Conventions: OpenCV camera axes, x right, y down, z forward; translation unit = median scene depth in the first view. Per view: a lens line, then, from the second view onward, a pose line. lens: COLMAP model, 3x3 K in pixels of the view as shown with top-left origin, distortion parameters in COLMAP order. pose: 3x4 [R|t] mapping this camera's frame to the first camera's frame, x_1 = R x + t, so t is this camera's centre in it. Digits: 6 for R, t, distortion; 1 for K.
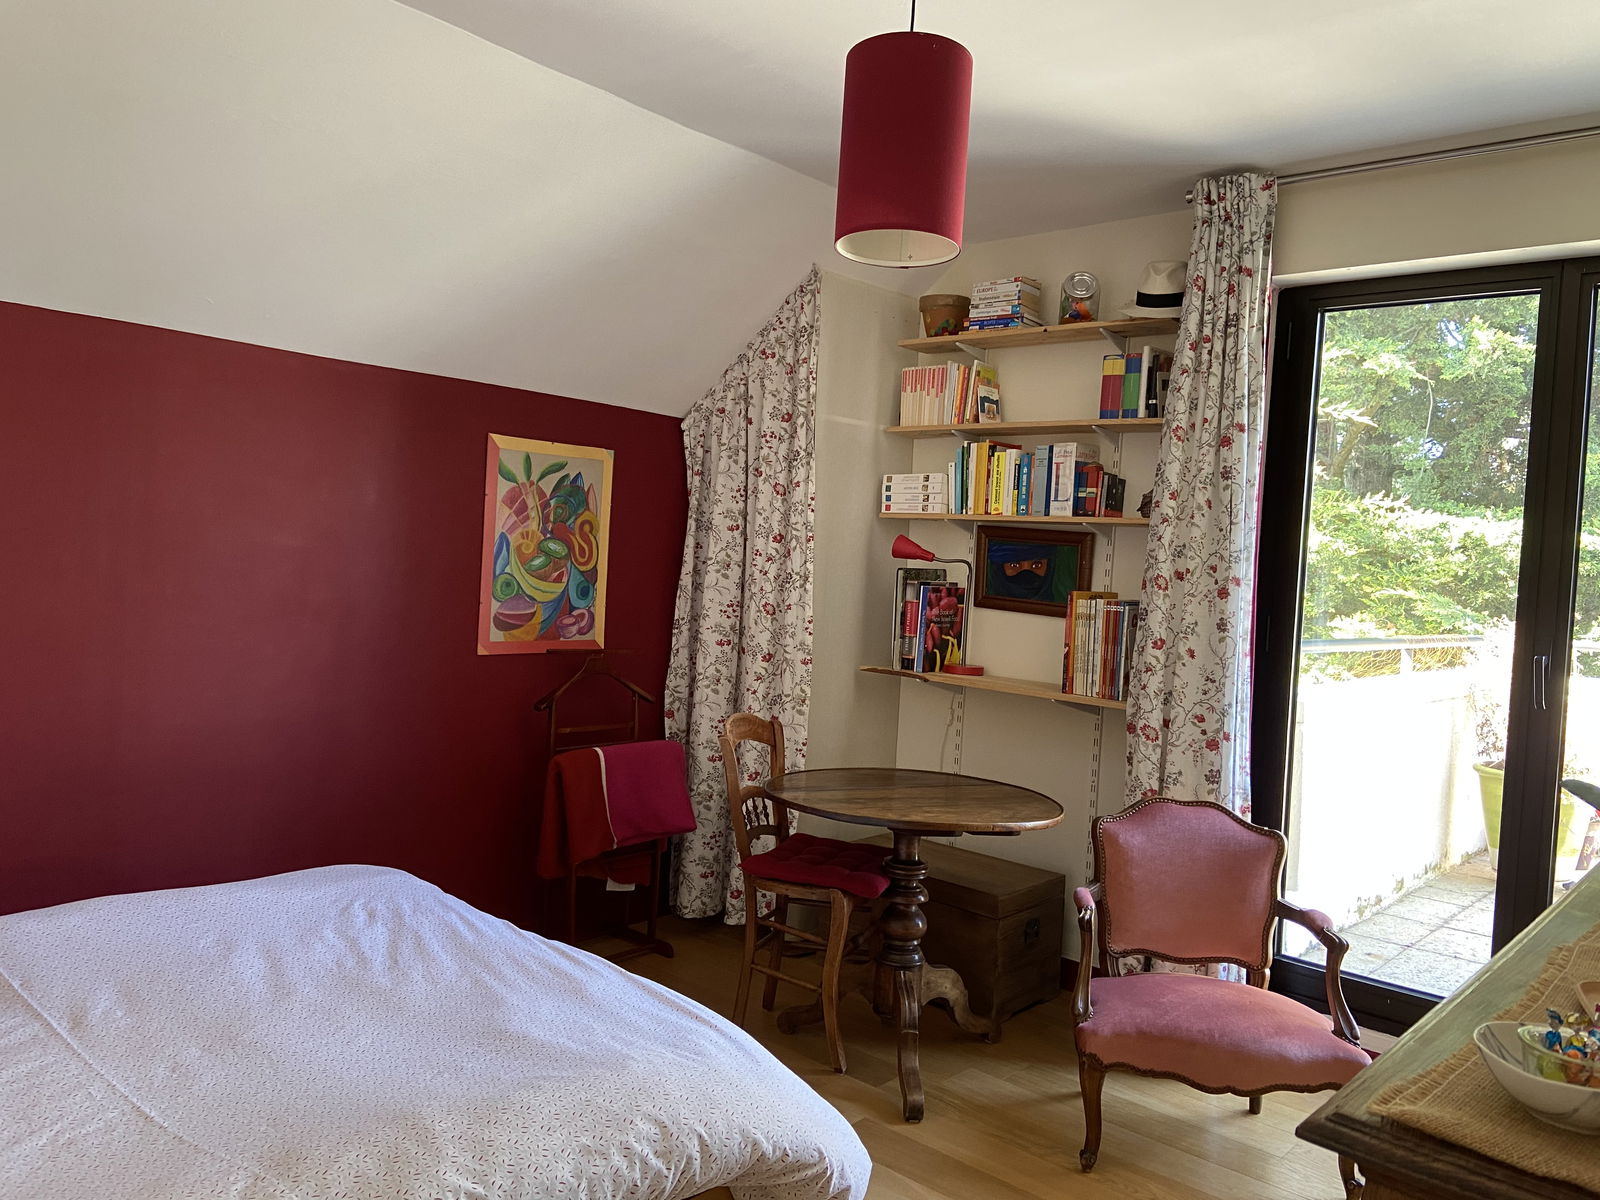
lens RADIAL K [[1211.3, 0, 803.9], [0, 1211.3, 600.4], [0, 0, 1]] dist [0.012556, -0.002351]
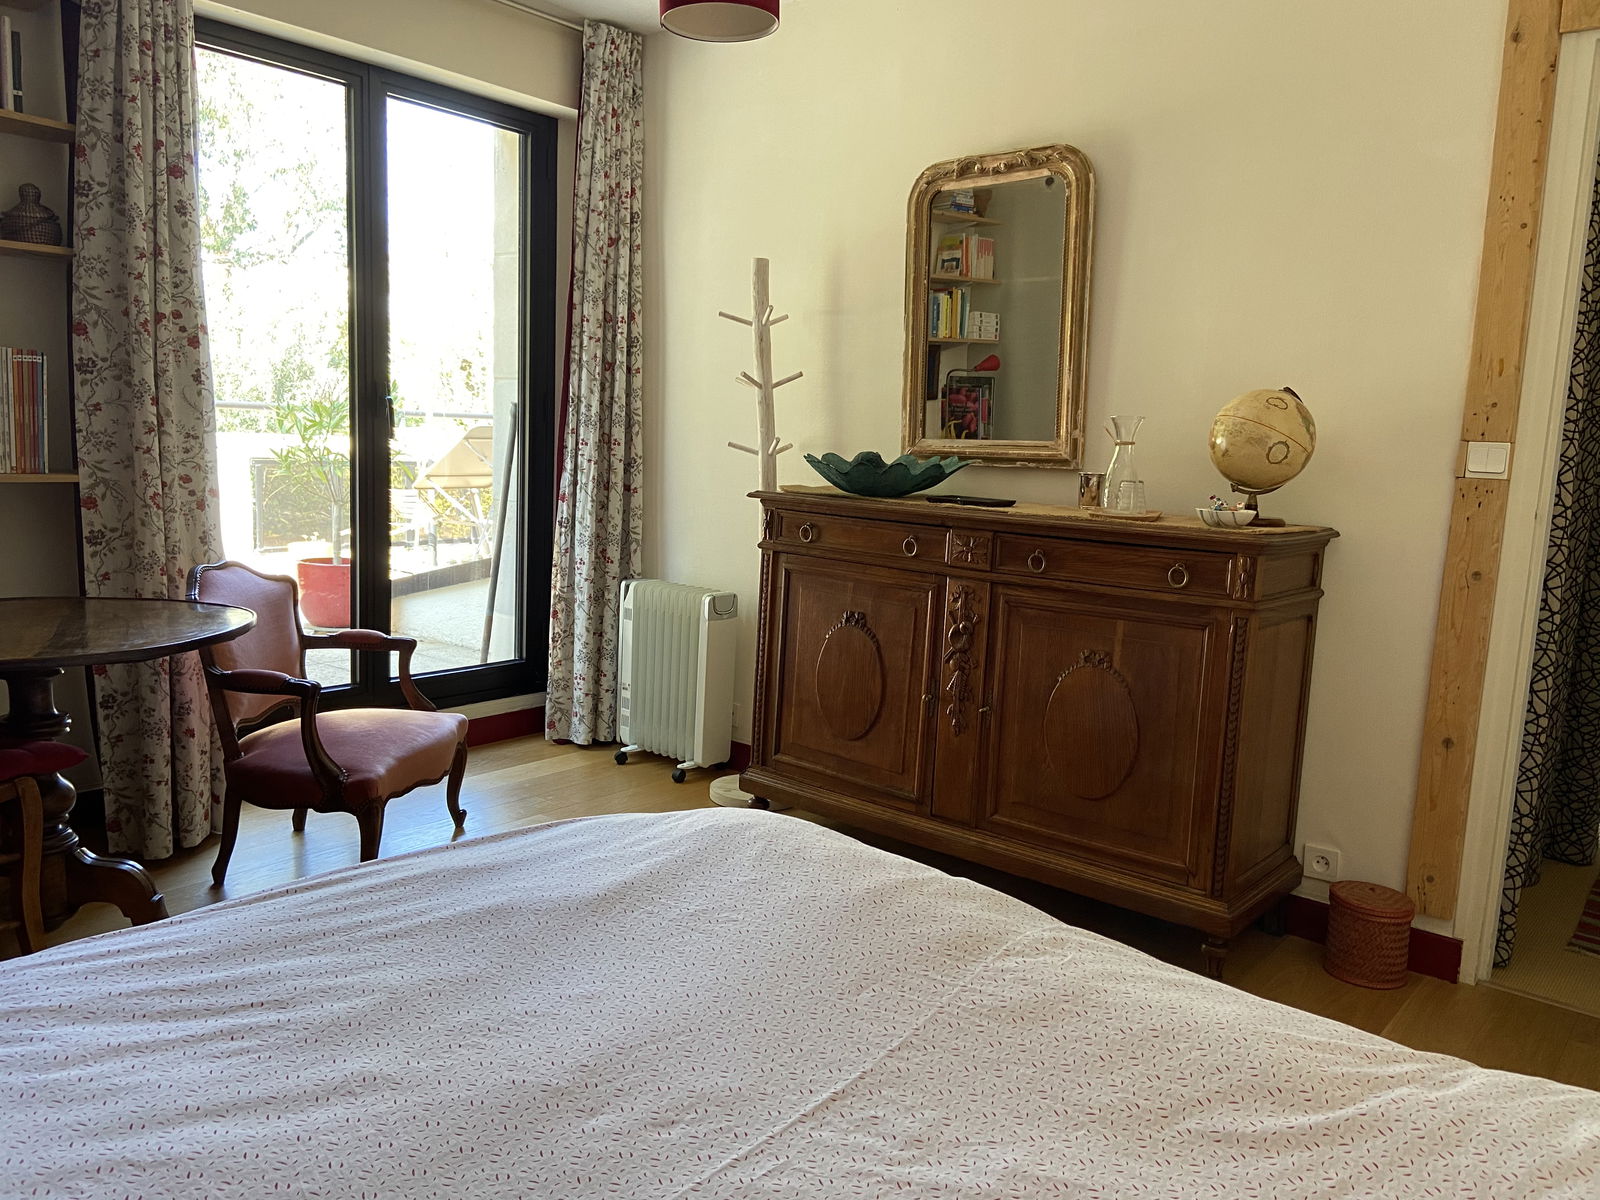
lens RADIAL K [[1211.3, 0, 804.0], [0, 1211.3, 596.0], [0, 0, 1]] dist [0.012556, -0.002351]
pose [[-0.014038, -0.199923, 0.979711, -0.730221], [-0.008329, 0.979797, 0.199821, -0.006511], [-0.999867, -0.005355, -0.015420, 0.635566]]
